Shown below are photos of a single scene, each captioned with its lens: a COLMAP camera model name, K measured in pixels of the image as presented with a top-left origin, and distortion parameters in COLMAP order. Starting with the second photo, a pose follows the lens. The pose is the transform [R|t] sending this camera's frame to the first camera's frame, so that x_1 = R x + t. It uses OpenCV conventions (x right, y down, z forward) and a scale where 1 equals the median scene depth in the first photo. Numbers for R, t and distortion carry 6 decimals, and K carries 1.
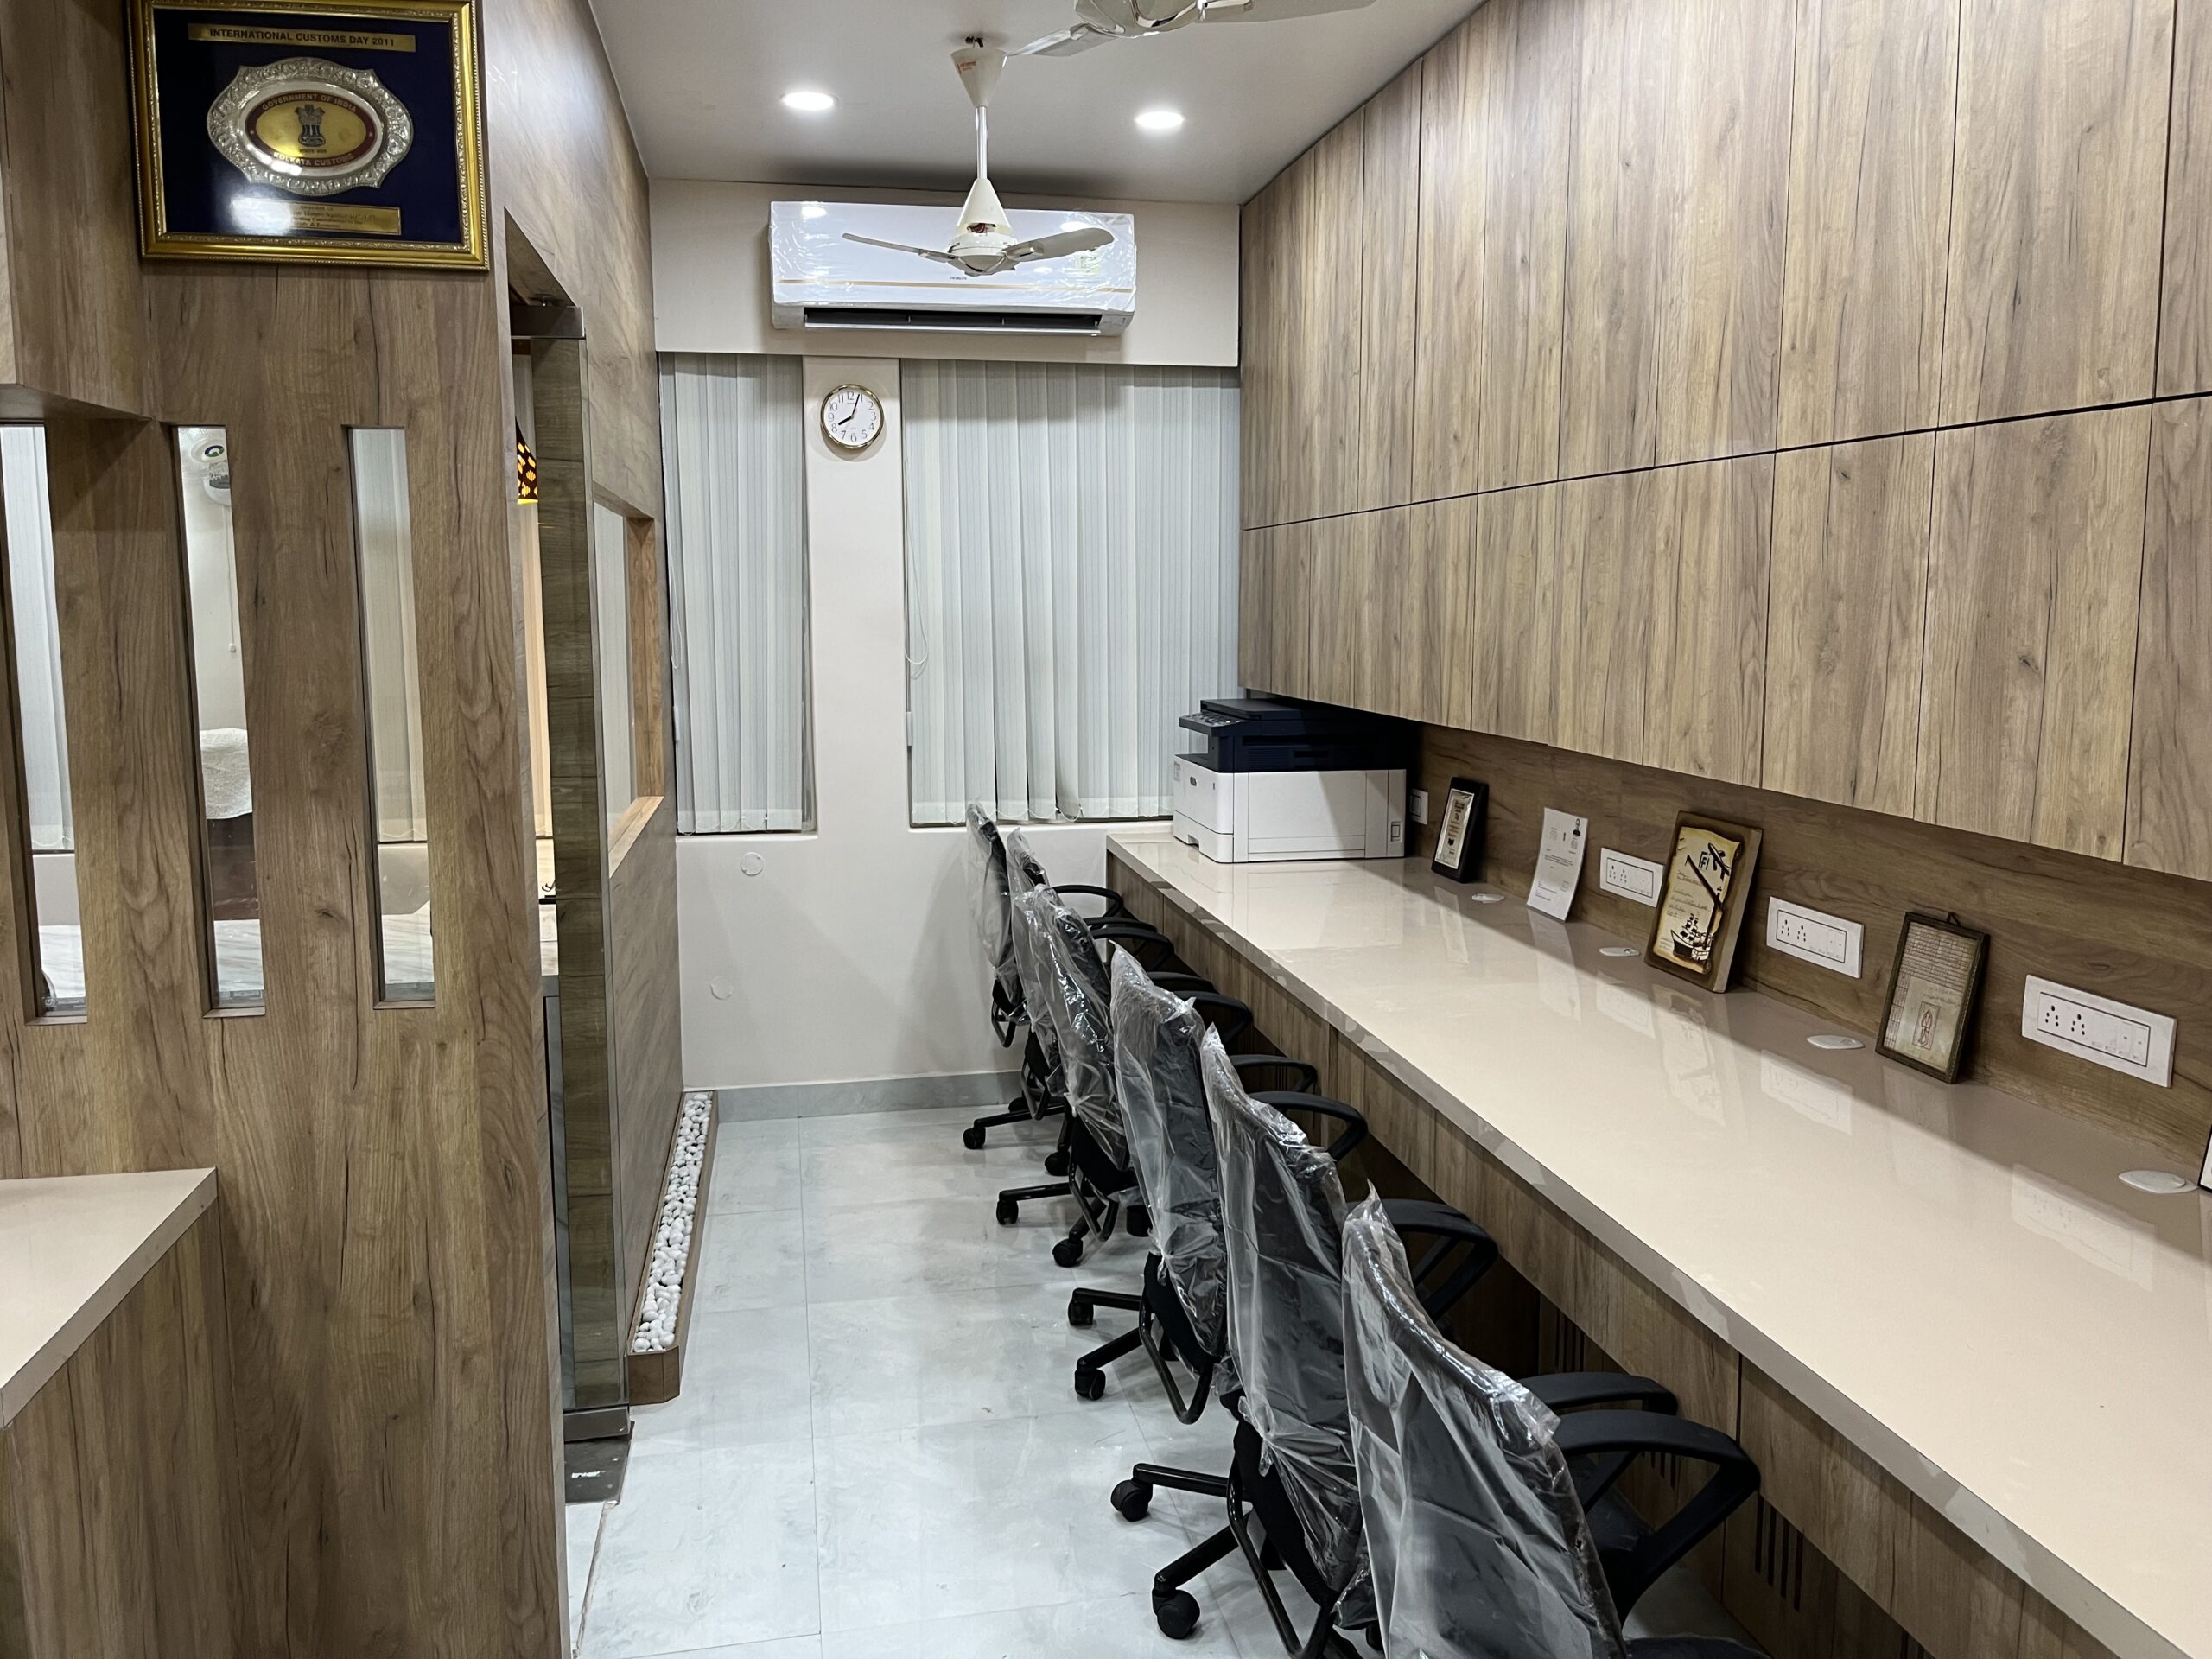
lens RADIAL K [[1670.9, 0, 1083.6], [0, 1670.9, 825.4], [0, 0, 1]] dist [0.065938, -0.091143]
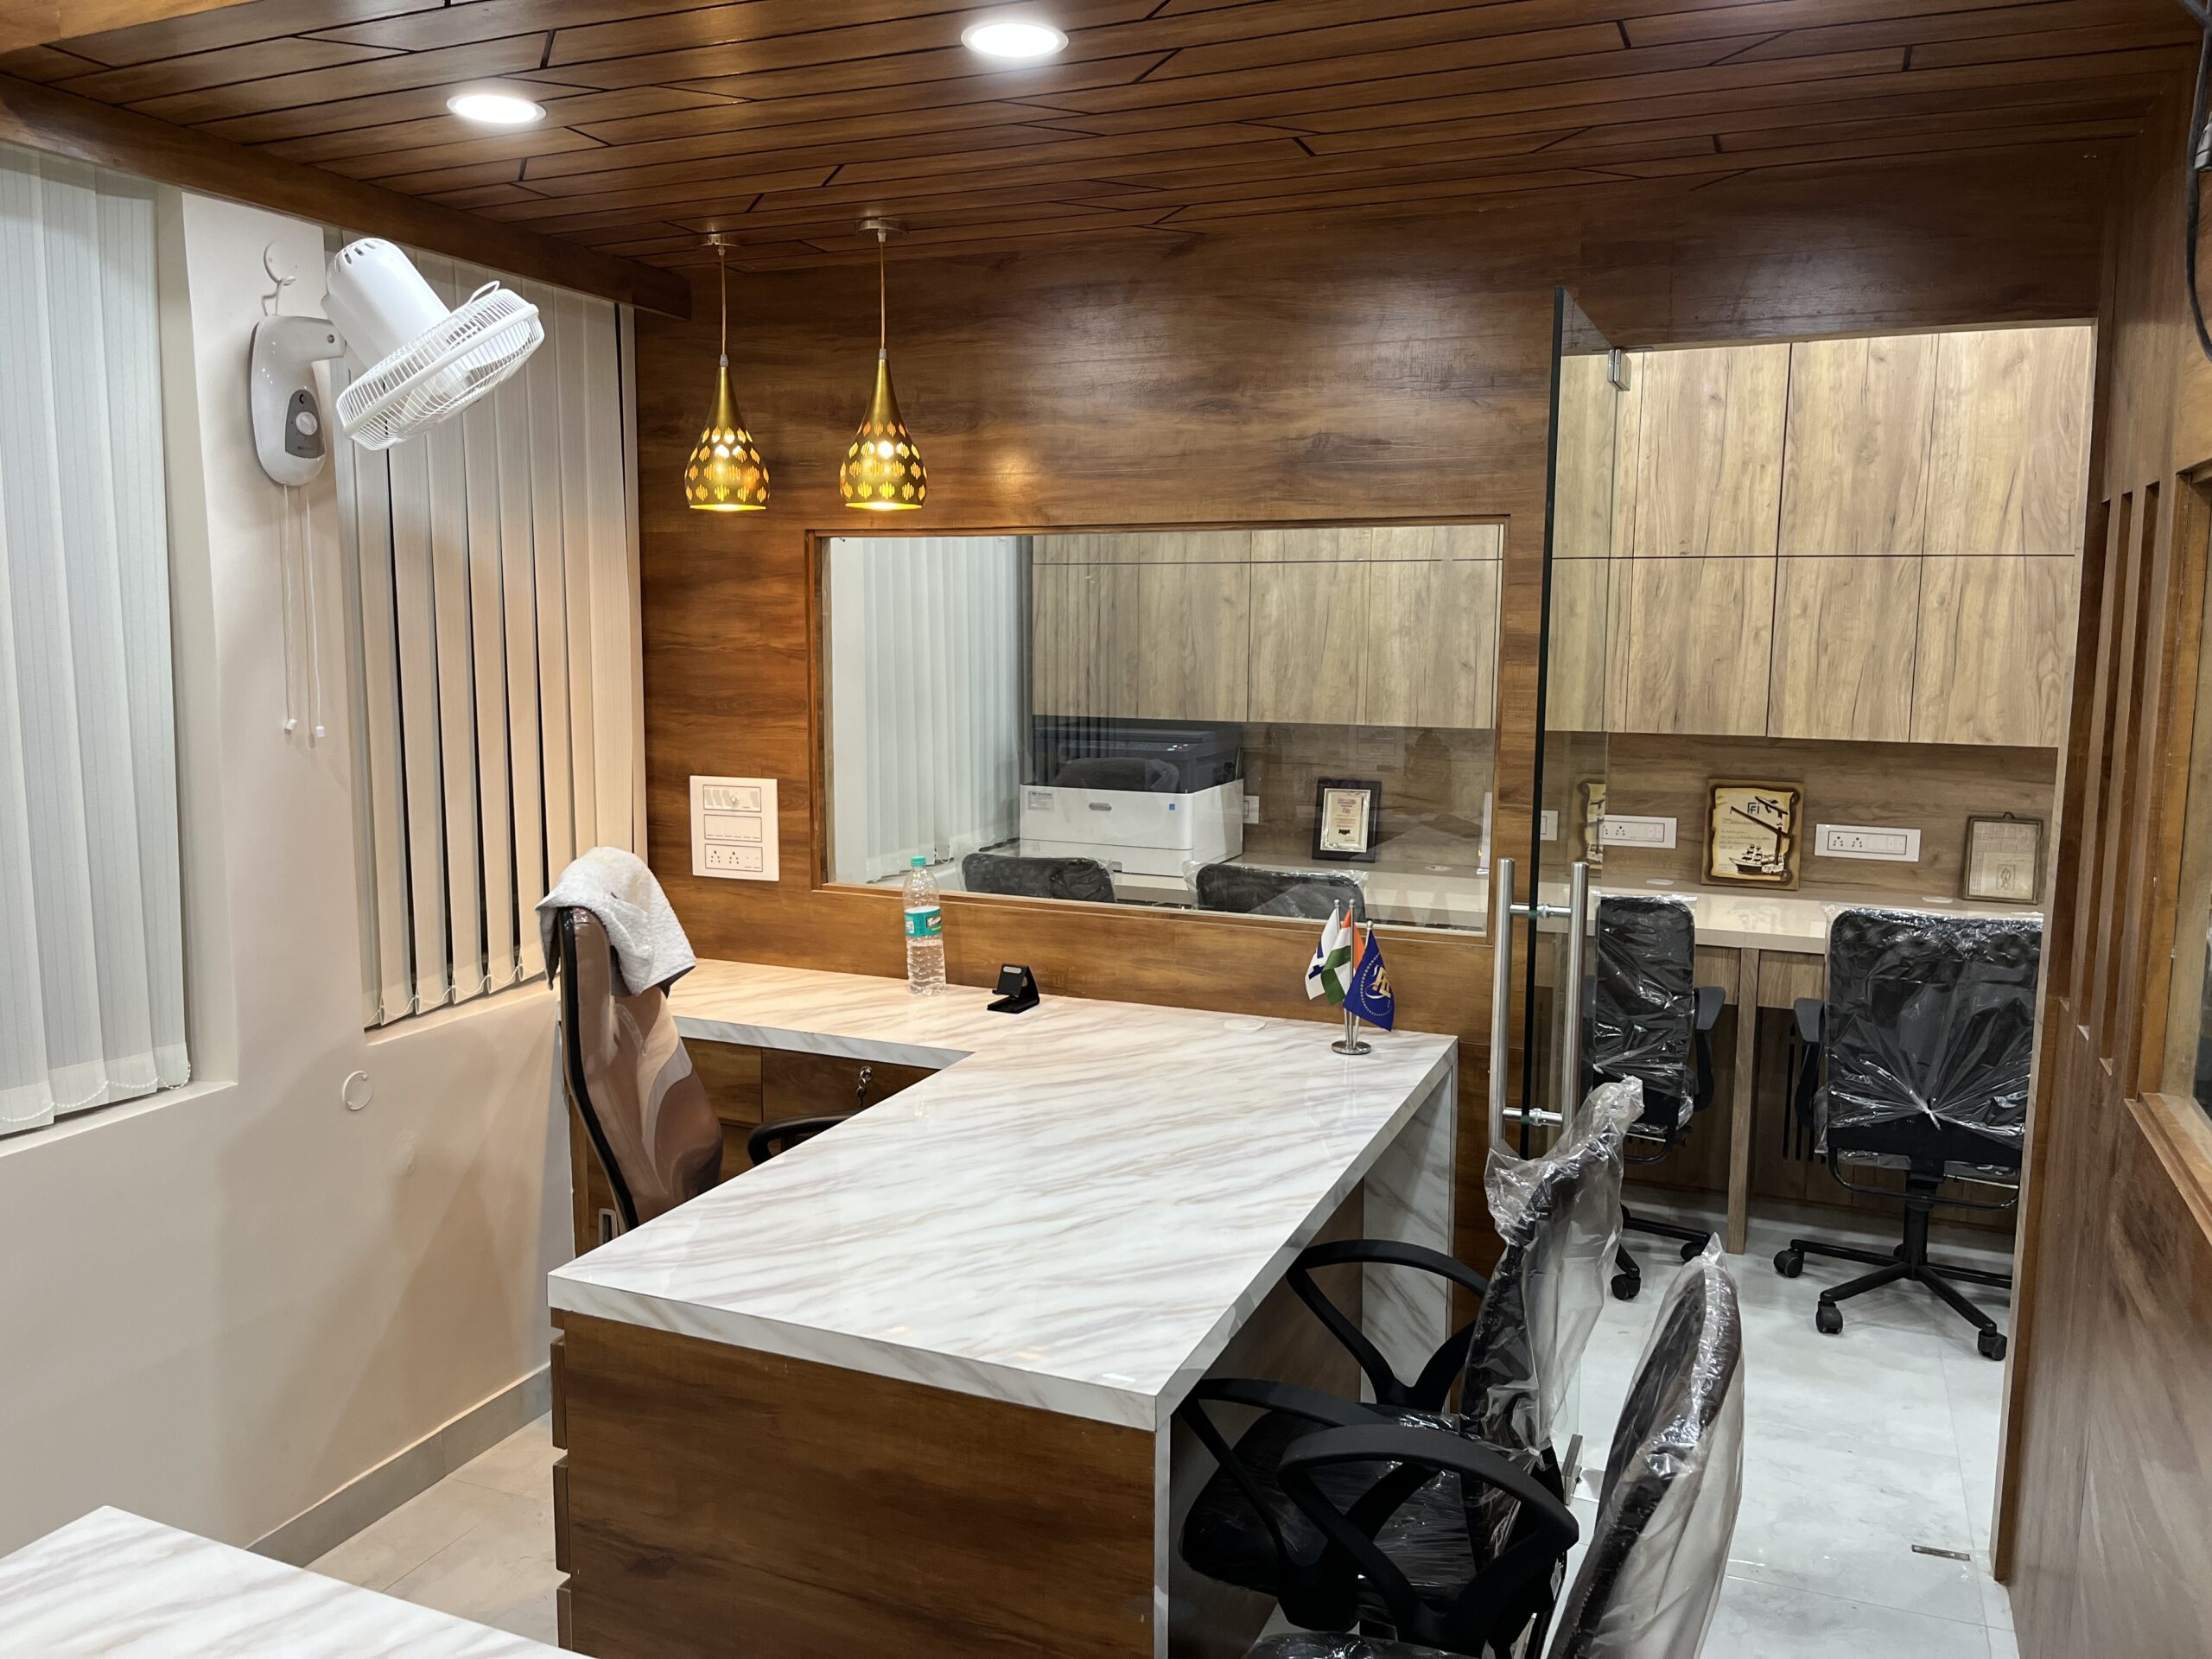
lens RADIAL K [[1670.9, 0, 1083.6], [0, 1670.9, 825.4], [0, 0, 1]] dist [0.065938, -0.091143]
pose [[0.545138, -0.098827, 0.832501, -1.633686], [0.106027, 0.993181, 0.048472, -0.135101], [-0.831615, 0.061844, 0.551899, 0.892954]]
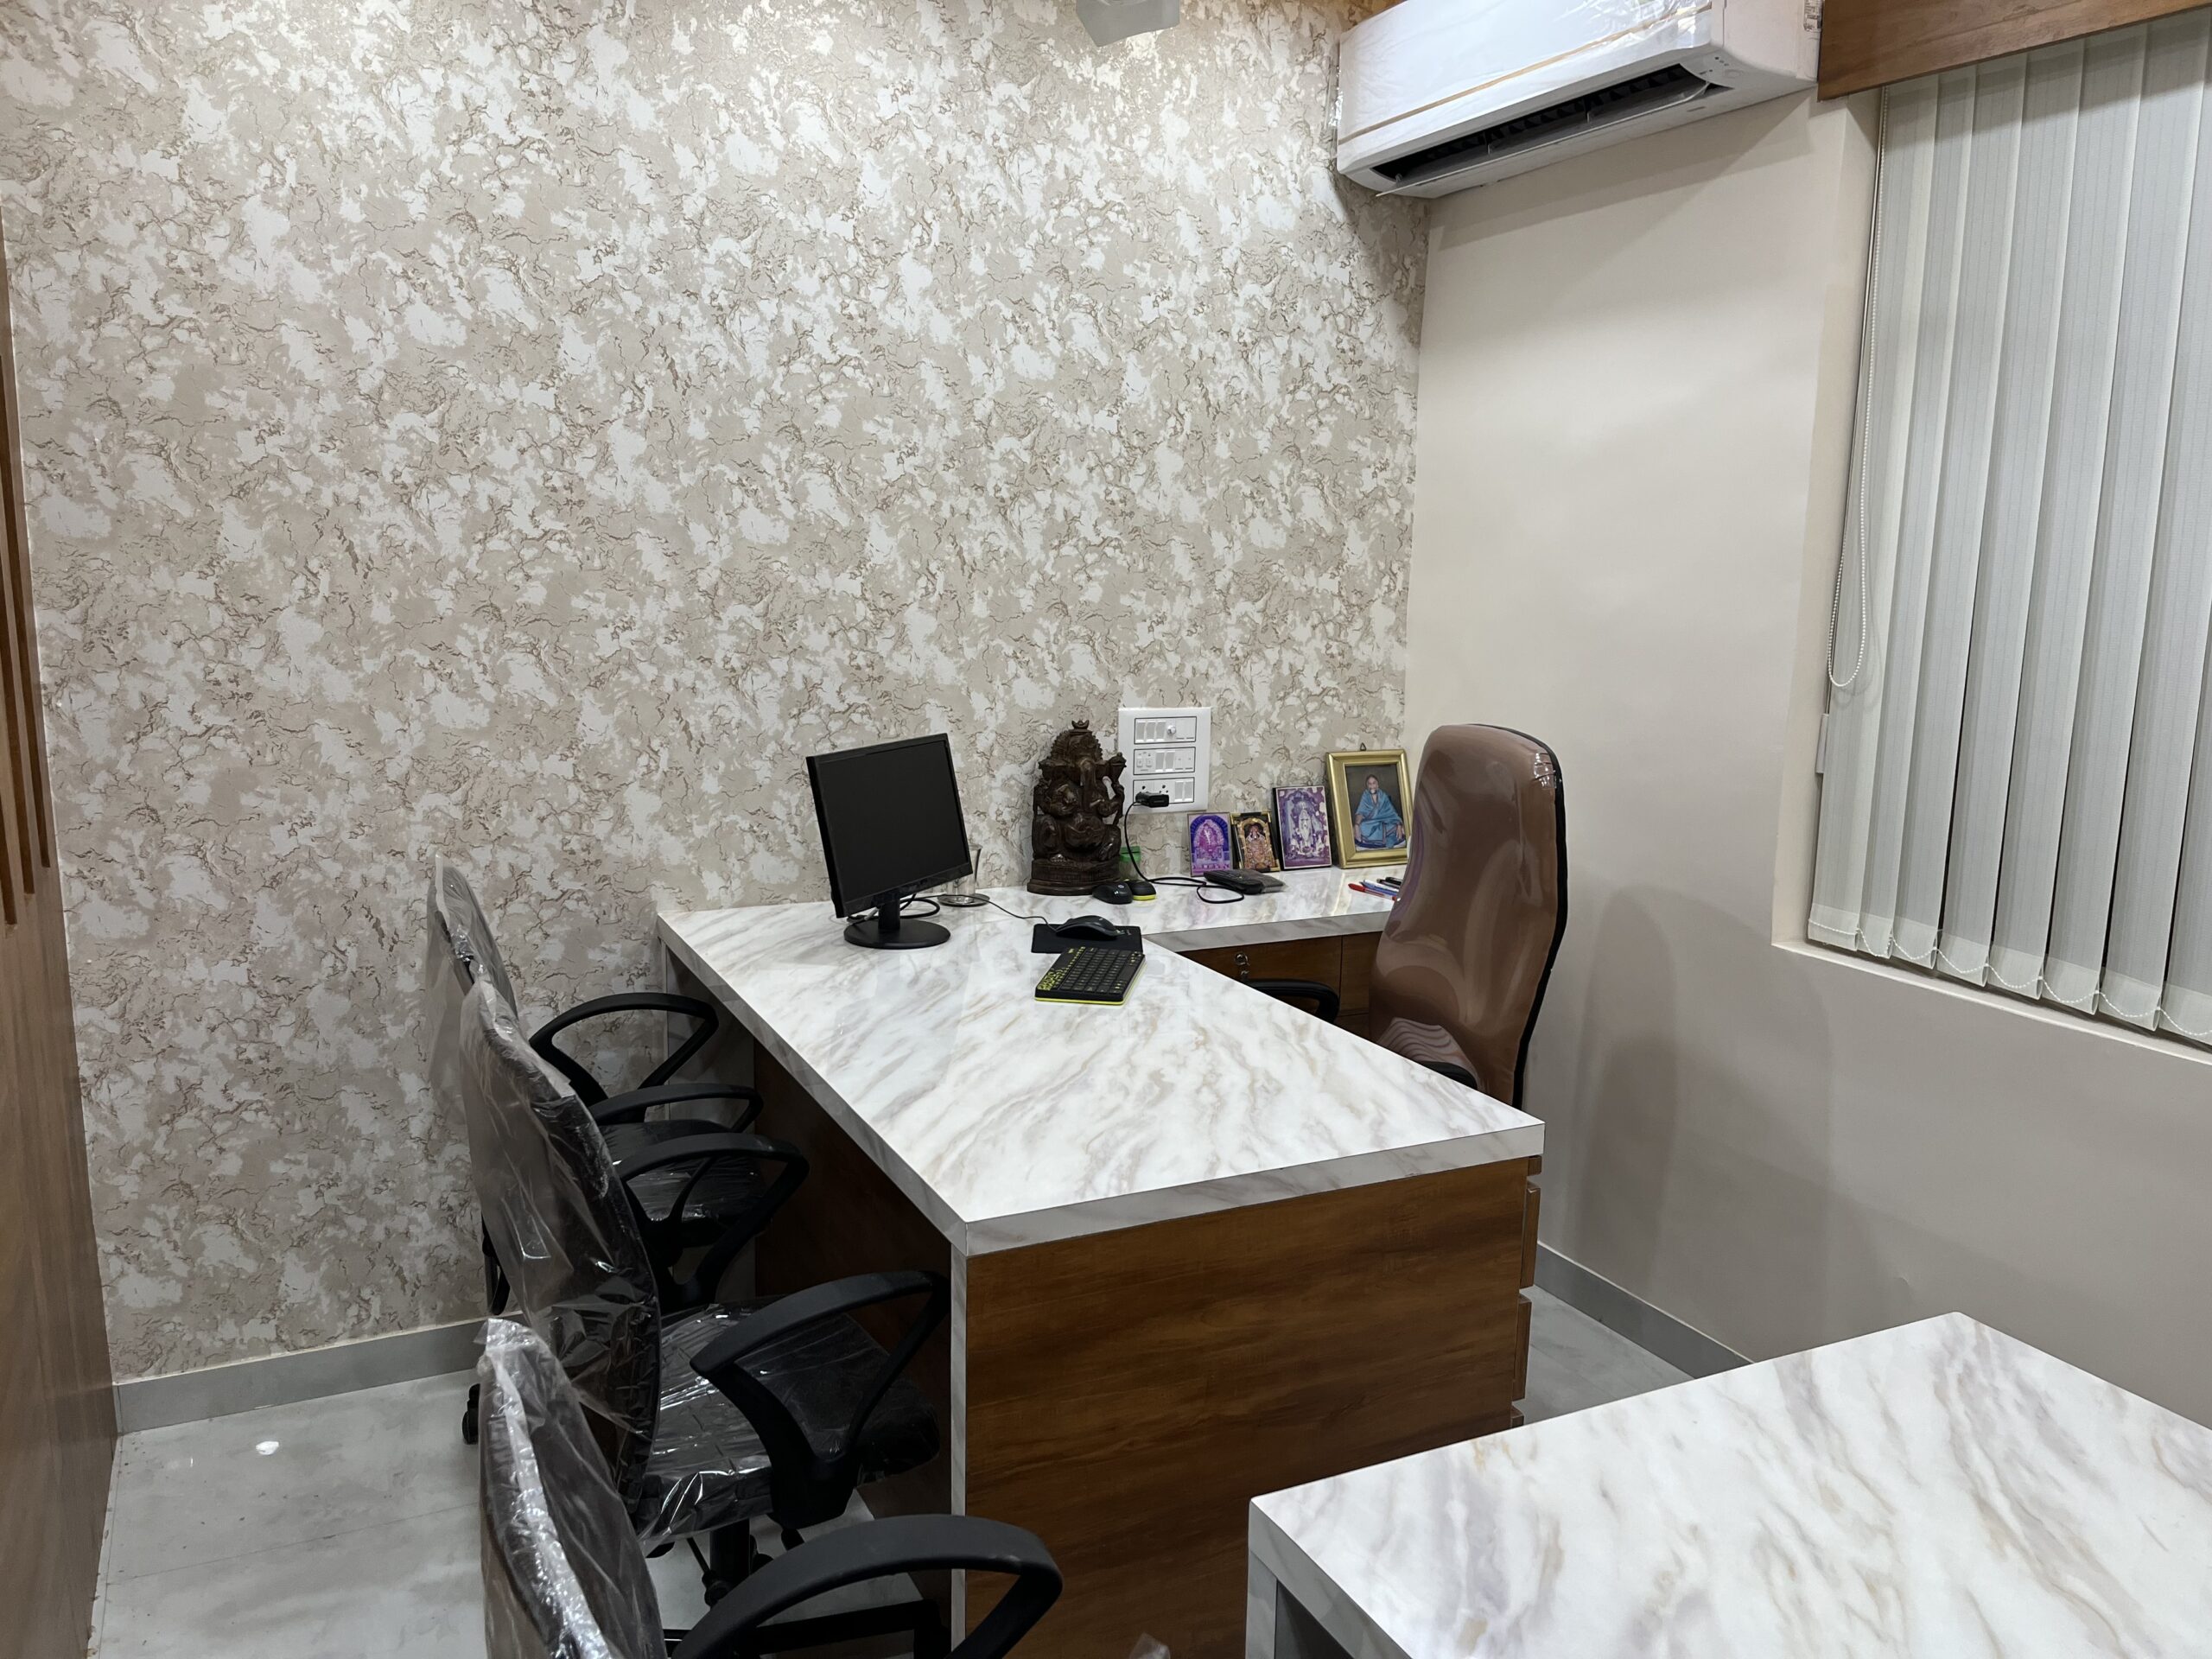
lens RADIAL K [[1670.9, 0, 1083.6], [0, 1670.9, 825.4], [0, 0, 1]] dist [0.065938, -0.091143]
pose [[0.274236, 0.167712, -0.946925, -0.597776], [-0.143217, 0.980817, 0.132238, -0.129194], [0.950938, 0.099351, 0.292995, 1.047421]]
